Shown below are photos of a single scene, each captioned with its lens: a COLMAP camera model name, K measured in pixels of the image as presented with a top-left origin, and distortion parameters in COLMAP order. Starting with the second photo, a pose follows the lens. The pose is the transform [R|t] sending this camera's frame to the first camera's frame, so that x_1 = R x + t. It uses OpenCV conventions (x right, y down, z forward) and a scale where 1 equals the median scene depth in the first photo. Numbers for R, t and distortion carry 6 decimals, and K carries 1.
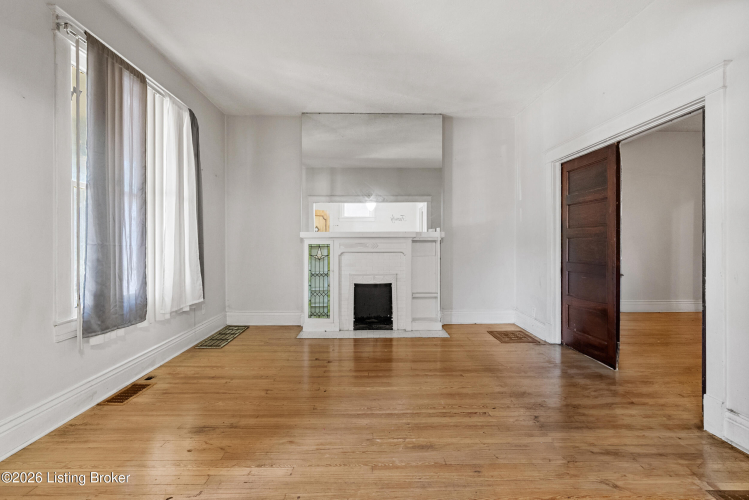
lens RADIAL K [[344.7, 0, 373.9], [0, 344.7, 242.8], [0, 0, 1]] dist [-0.004100, 0.003052]
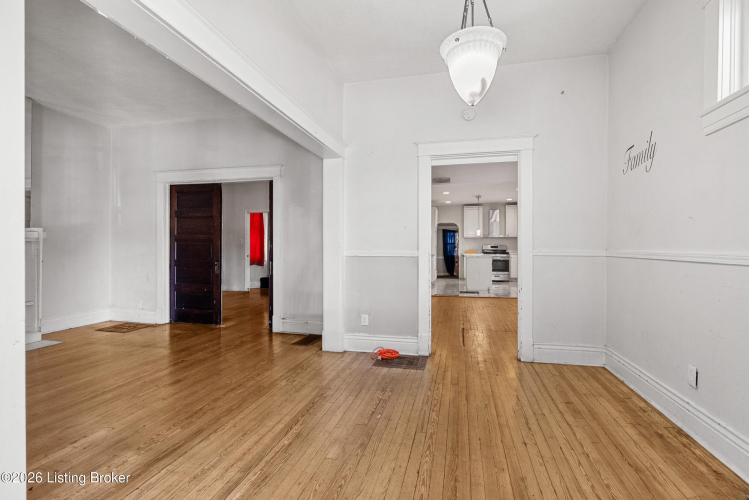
lens RADIAL K [[344.7, 0, 379.5], [0, 344.7, 250.8], [0, 0, 1]] dist [-0.004100, 0.003052]
pose [[0.253704, -0.006663, 0.967259, -0.530802], [-0.002593, 0.999968, 0.007569, 0.008817], [-0.967278, -0.004429, 0.253679, -0.107347]]
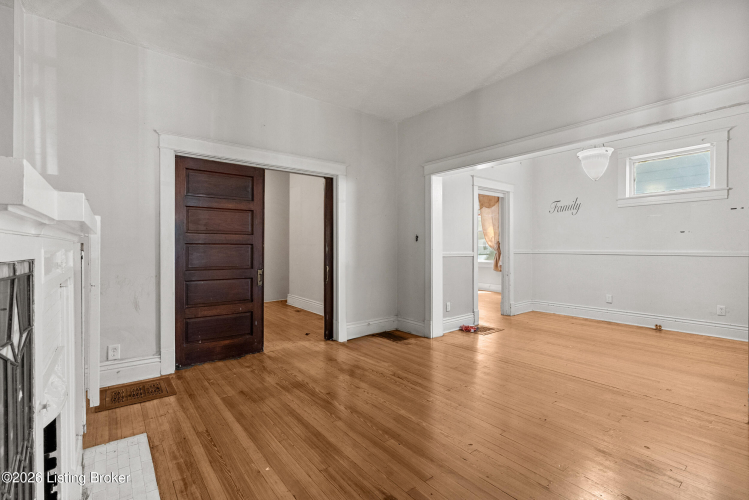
lens RADIAL K [[344.7, 0, 382.6], [0, 344.7, 248.1], [0, 0, 1]] dist [-0.004100, 0.003052]
pose [[-0.609459, 0.000207, 0.792818, -0.435138], [0.003108, 0.999993, 0.002129, -0.002400], [-0.792812, 0.003762, -0.609455, 1.120681]]
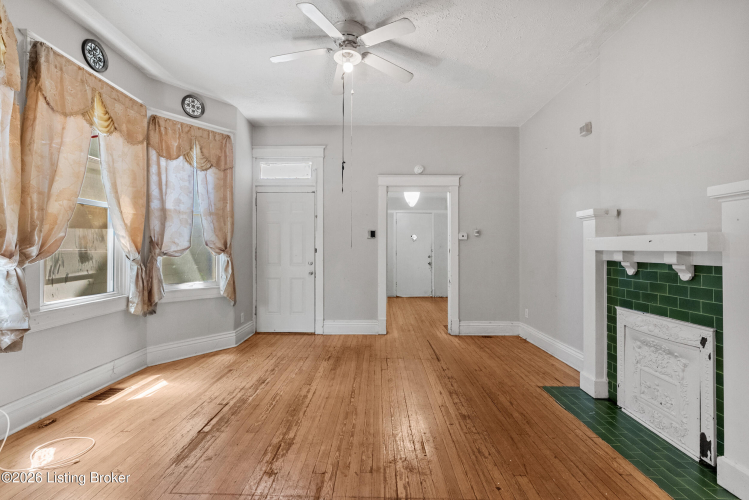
lens RADIAL K [[344.7, 0, 375.5], [0, 344.7, 249.4], [0, 0, 1]] dist [-0.004100, 0.003052]
pose [[-0.037686, 0.000700, -0.999289, 1.690475], [0.002712, 0.999996, 0.000598, -0.009334], [0.999286, -0.002688, -0.037688, -0.221400]]
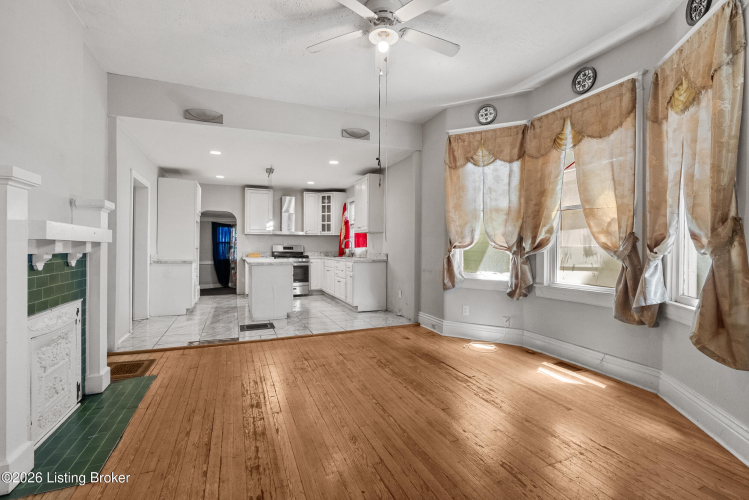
lens RADIAL K [[344.7, 0, 376.0], [0, 344.7, 251.5], [0, 0, 1]] dist [-0.004100, 0.003052]
pose [[-0.353626, -0.006672, 0.935363, 0.382824], [-0.008764, 0.999954, 0.003819, 0.005427], [-0.935346, -0.006847, -0.353668, -0.062183]]
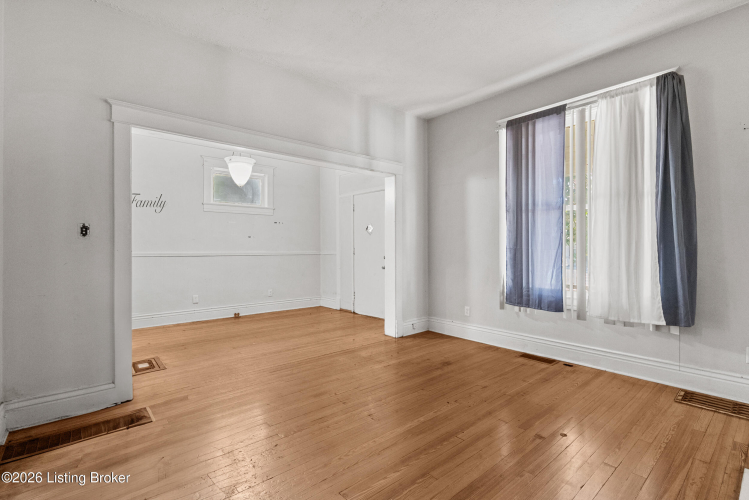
lens RADIAL K [[344.7, 0, 377.4], [0, 344.7, 248.5], [0, 0, 1]] dist [-0.004100, 0.003052]
pose [[-0.772244, 0.002679, -0.635321, 0.428064], [0.004280, 0.999990, -0.000985, 0.002282], [0.635312, -0.003480, -0.772248, 1.122279]]
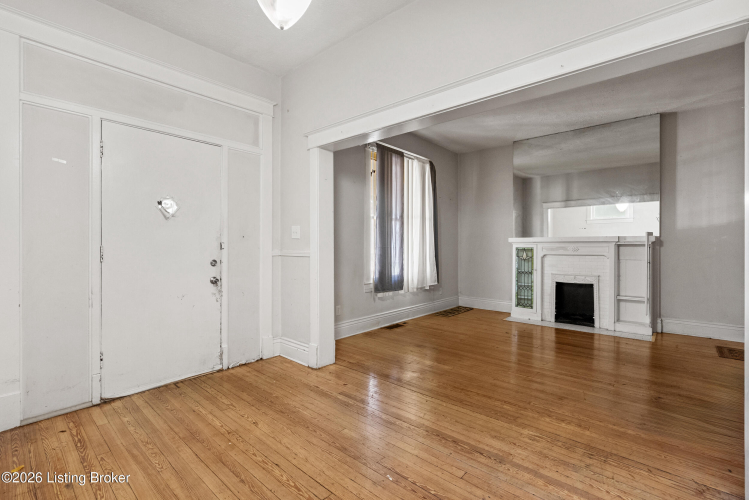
lens RADIAL K [[344.7, 0, 373.0], [0, 344.7, 247.1], [0, 0, 1]] dist [-0.004100, 0.003052]
pose [[0.726003, 0.004200, -0.687679, 0.332715], [-0.002324, 0.999991, 0.003654, -0.001377], [0.687688, -0.001055, 0.726005, -0.295974]]
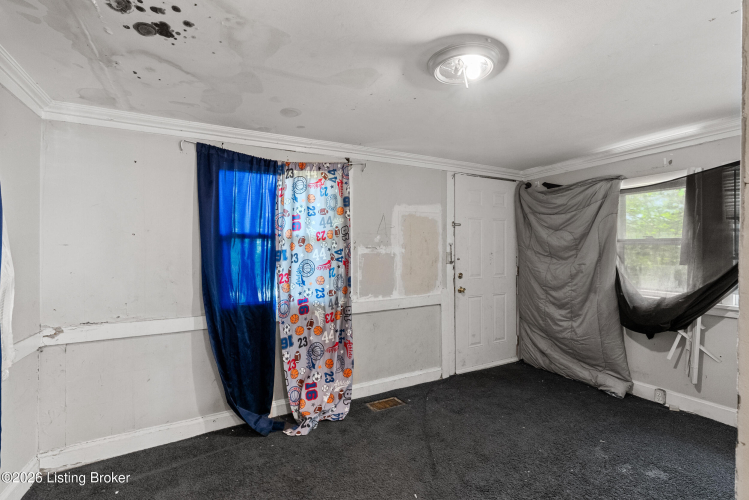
lens RADIAL K [[344.7, 0, 374.5], [0, 344.7, 249.9], [0, 0, 1]] dist [-0.004100, 0.003052]
pose [[-0.444268, 0.001834, 0.895892, 2.627826], [-0.001667, 0.999994, -0.002874, -0.014860], [-0.895892, -0.002770, -0.444263, 0.170820]]
